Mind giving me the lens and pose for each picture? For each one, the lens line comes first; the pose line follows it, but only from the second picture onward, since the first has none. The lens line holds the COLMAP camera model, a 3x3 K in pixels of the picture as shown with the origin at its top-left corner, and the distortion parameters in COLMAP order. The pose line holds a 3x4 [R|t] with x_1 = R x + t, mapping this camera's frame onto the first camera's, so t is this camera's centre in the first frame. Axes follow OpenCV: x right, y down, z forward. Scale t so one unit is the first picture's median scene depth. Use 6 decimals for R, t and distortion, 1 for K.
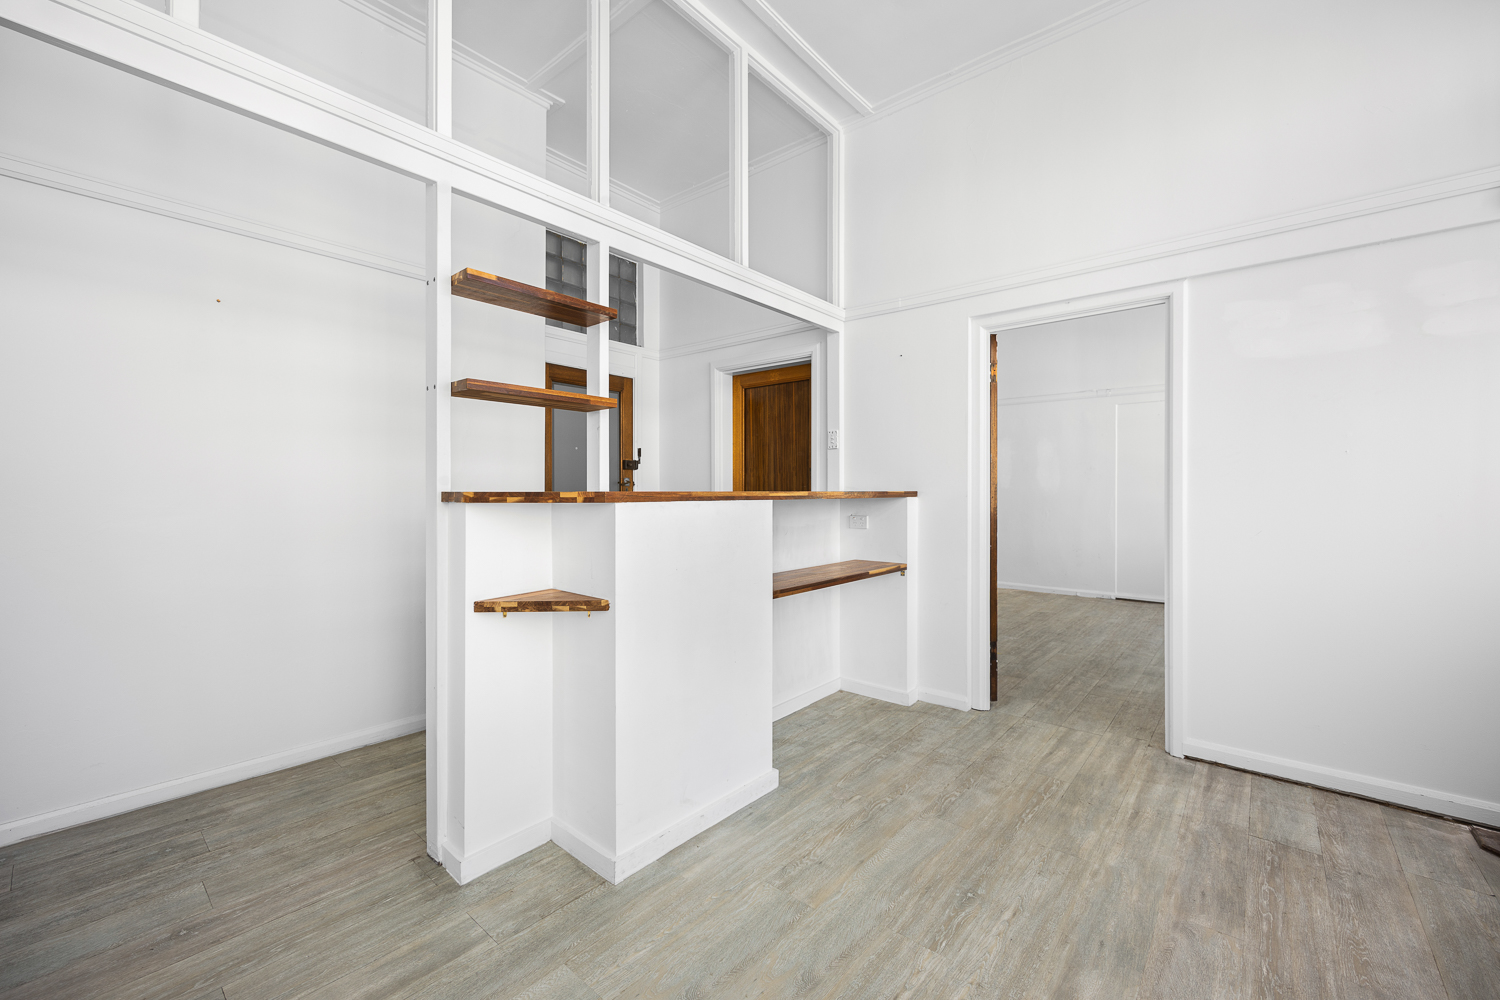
lens RADIAL K [[606.1, 0, 749.6], [0, 606.1, 497.0], [0, 0, 1]] dist [0.000733, 0.000075]
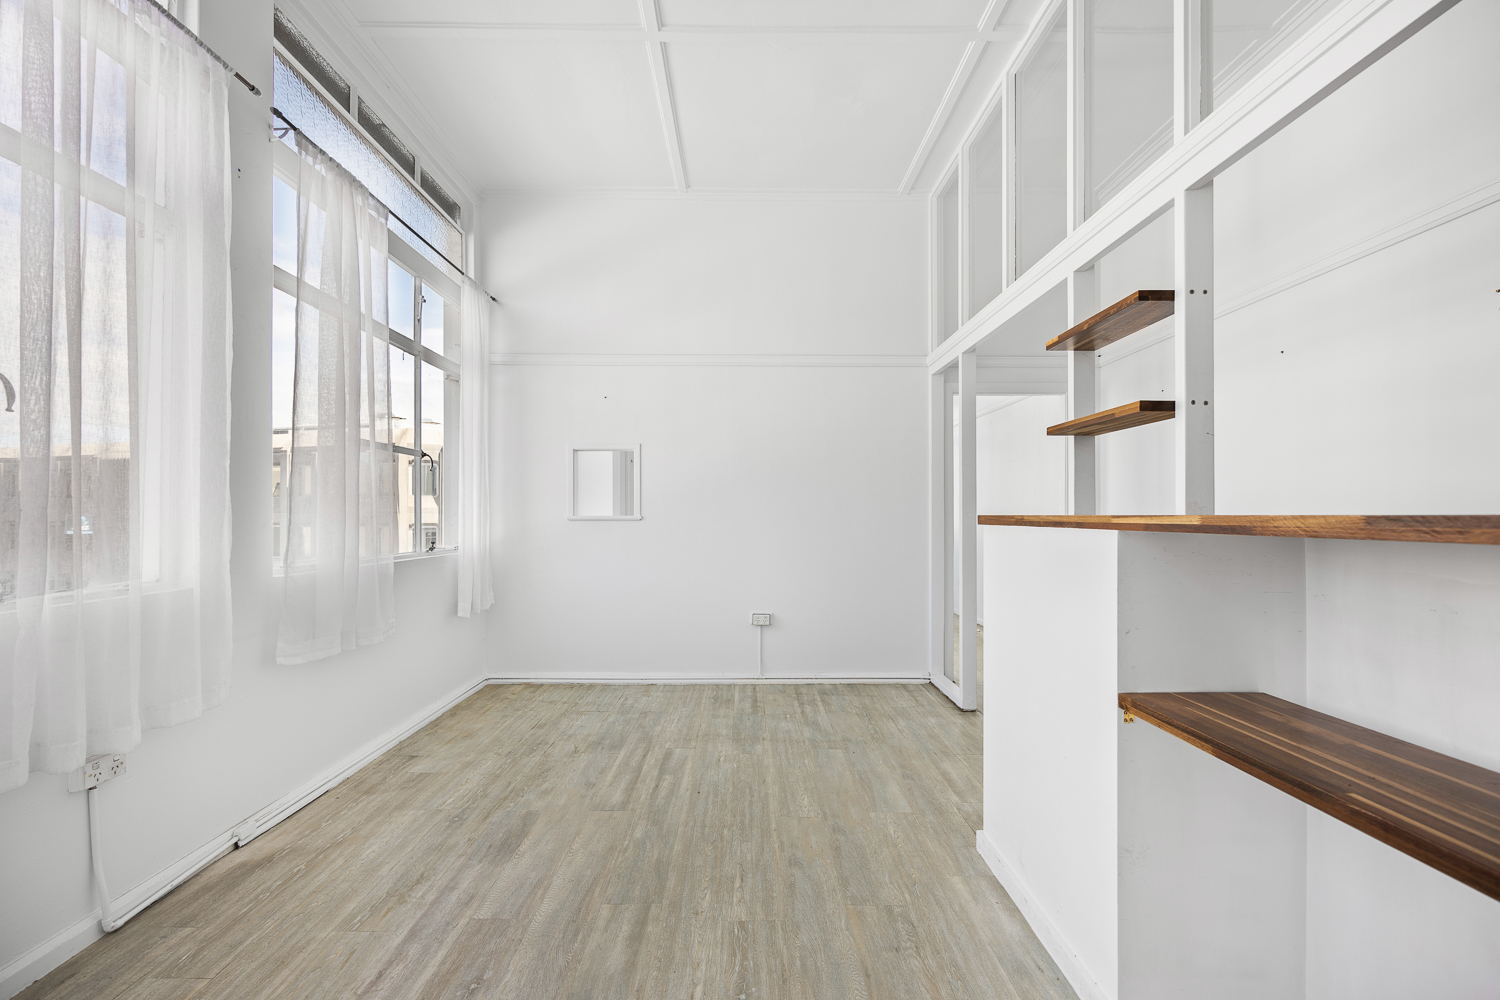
lens RADIAL K [[622.3, 0, 745.9], [0, 622.3, 511.8], [0, 0, 1]] dist [0.002146, -0.000867]
pose [[-0.764186, -0.004810, -0.644978, 1.004986], [-0.003986, 0.999988, -0.002735, -0.012534], [0.644984, 0.000480, -0.764196, 1.816529]]
